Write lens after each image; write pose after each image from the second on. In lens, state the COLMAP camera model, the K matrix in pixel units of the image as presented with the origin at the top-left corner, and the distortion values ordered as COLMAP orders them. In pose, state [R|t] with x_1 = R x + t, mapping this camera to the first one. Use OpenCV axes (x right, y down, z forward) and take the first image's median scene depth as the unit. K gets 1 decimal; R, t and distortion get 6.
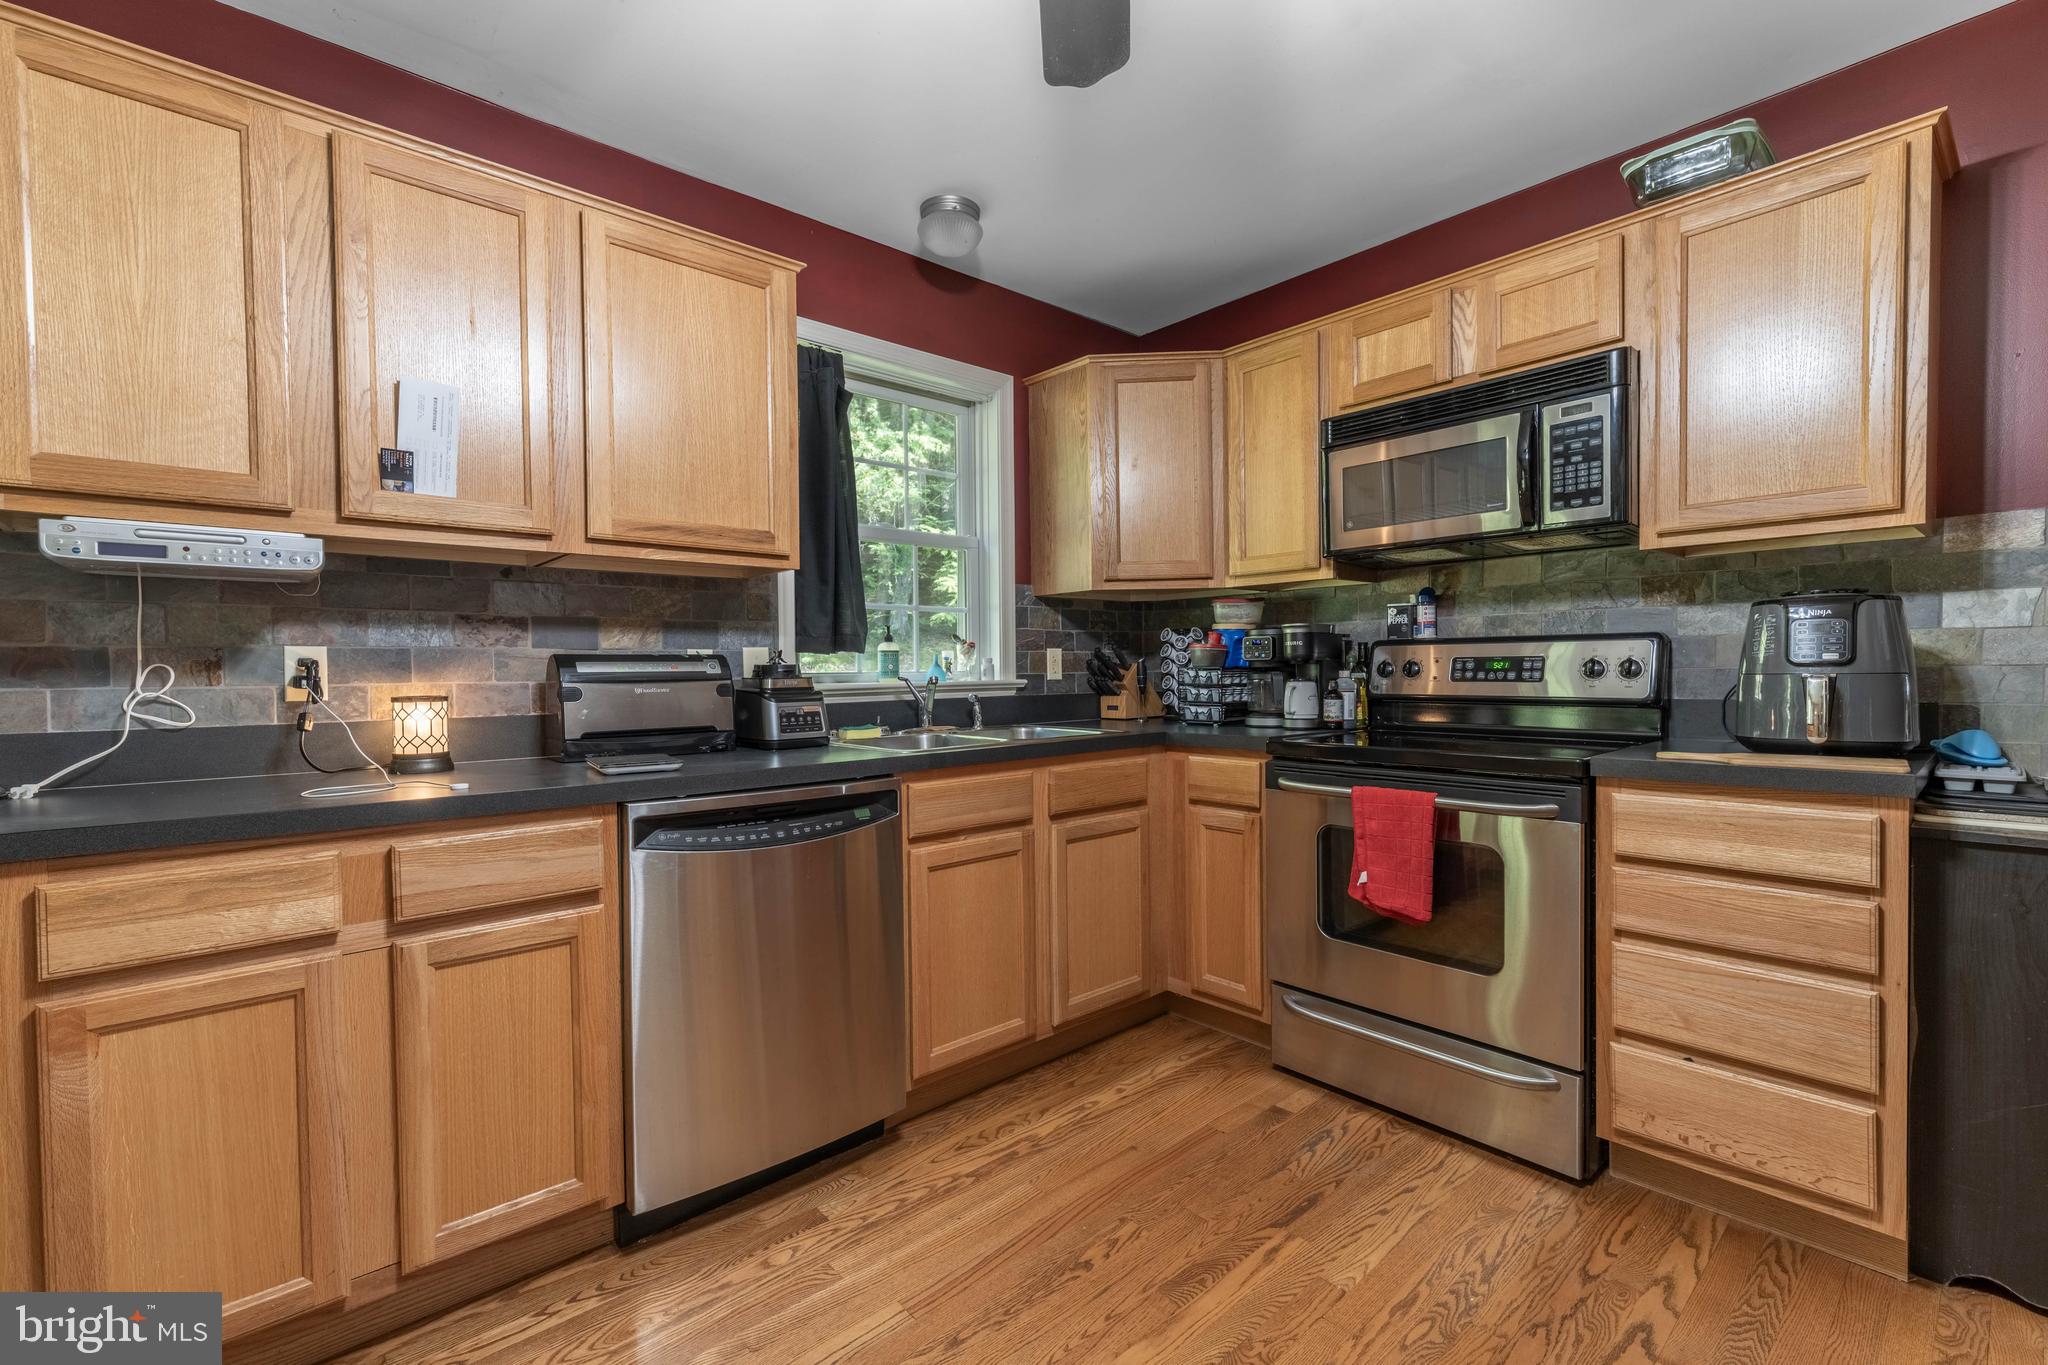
lens RADIAL K [[893.4, 0, 1029.5], [0, 893.4, 687.8], [0, 0, 1]] dist [0.001032, 0.000334]
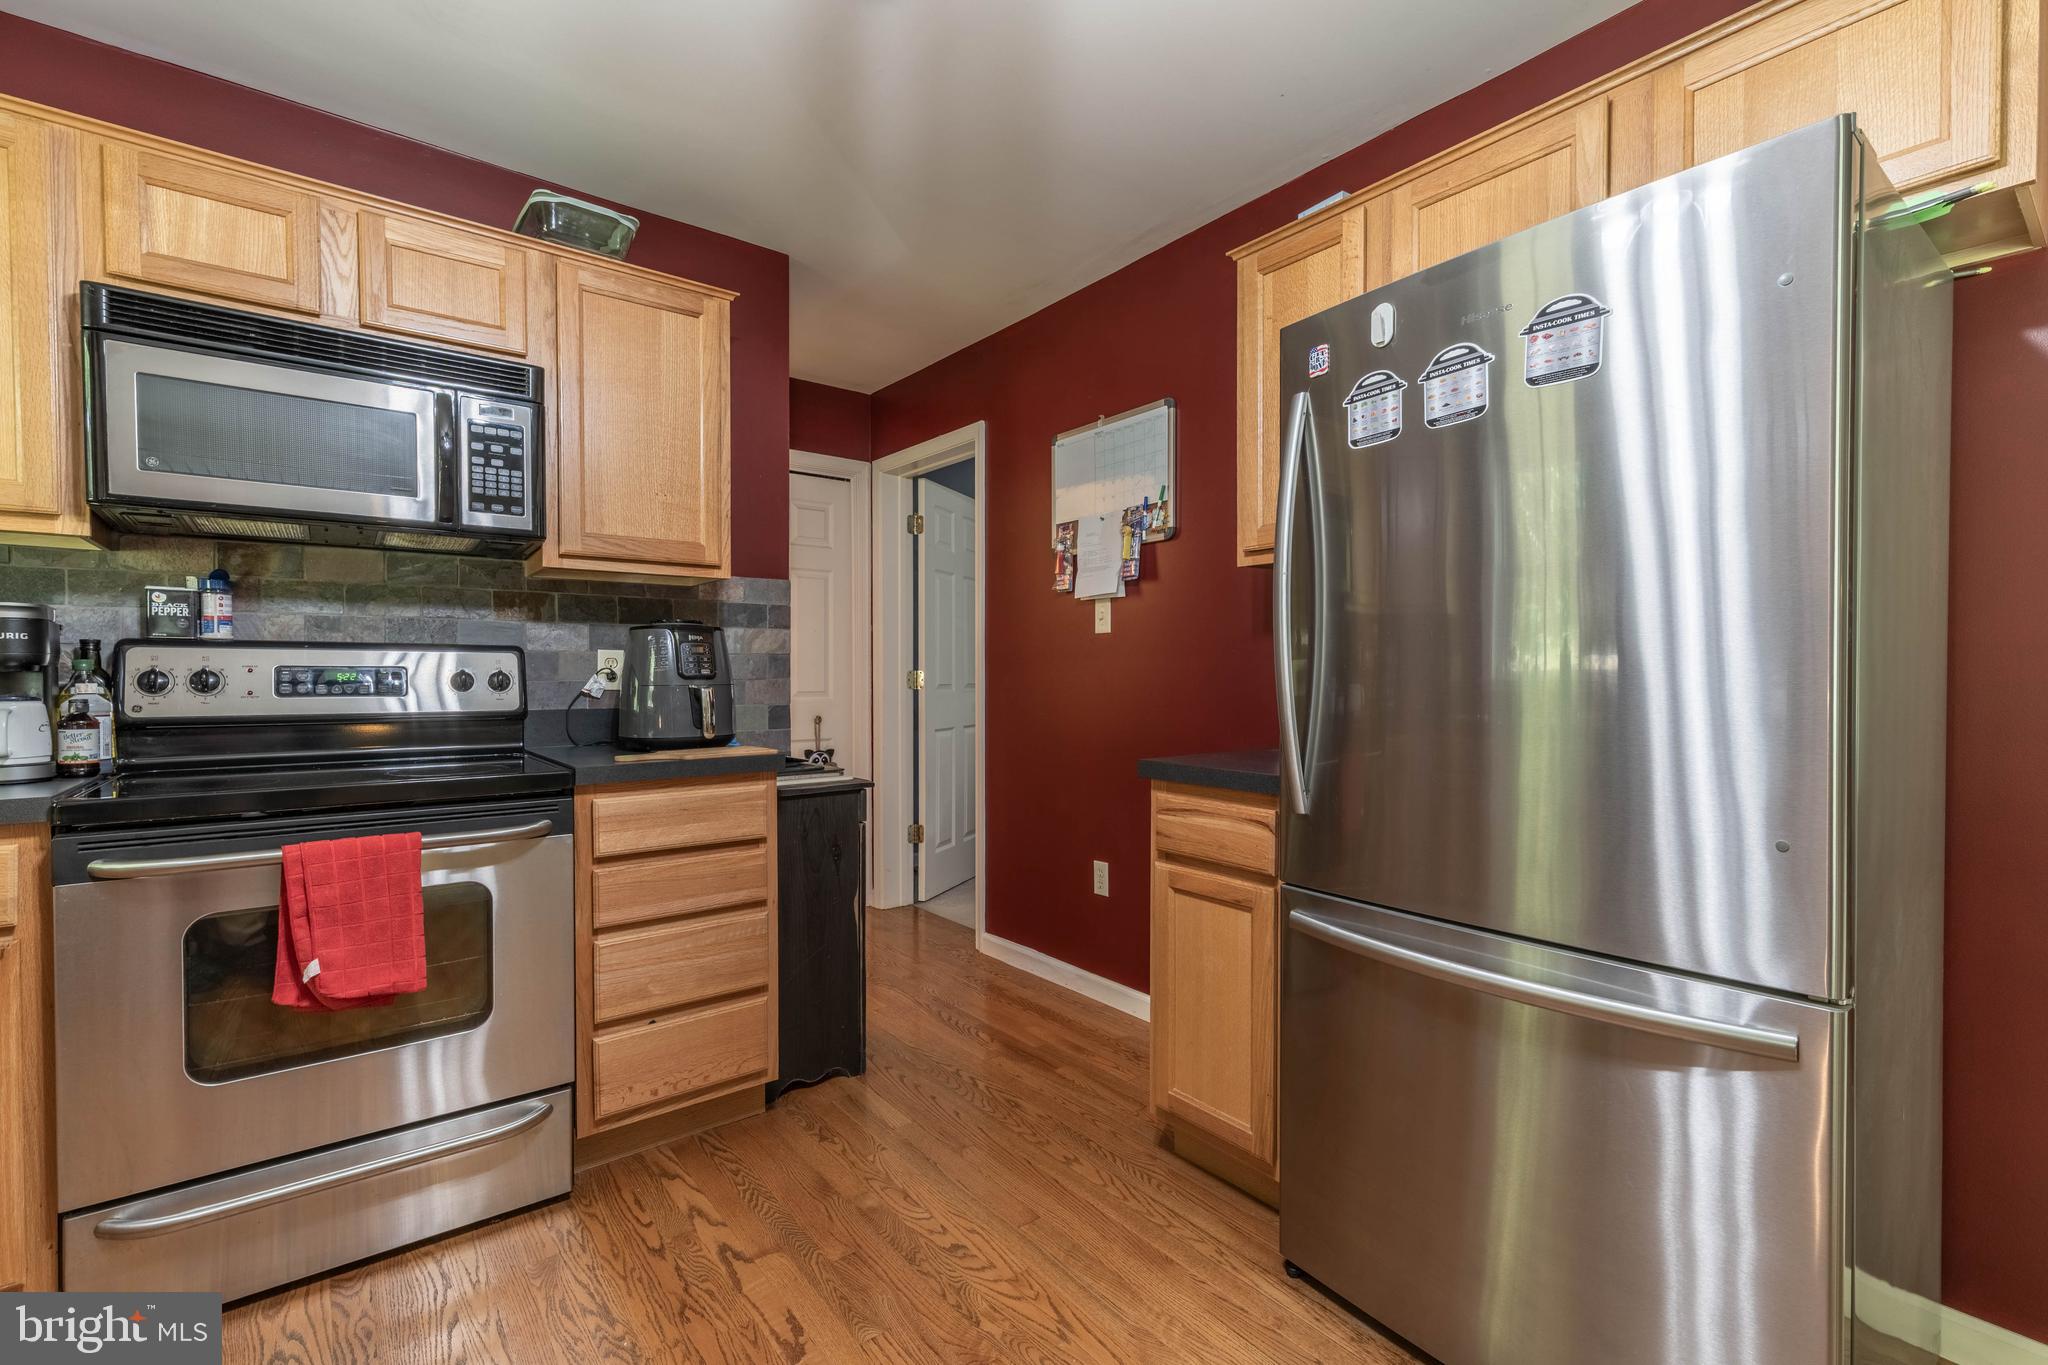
lens RADIAL K [[893.4, 0, 1029.5], [0, 893.4, 687.8], [0, 0, 1]] dist [0.001032, 0.000334]
pose [[0.045961, -0.002797, 0.998939, -0.320946], [0.021335, 0.999771, 0.001818, -0.003270], [-0.998715, 0.021229, 0.046010, 0.382910]]
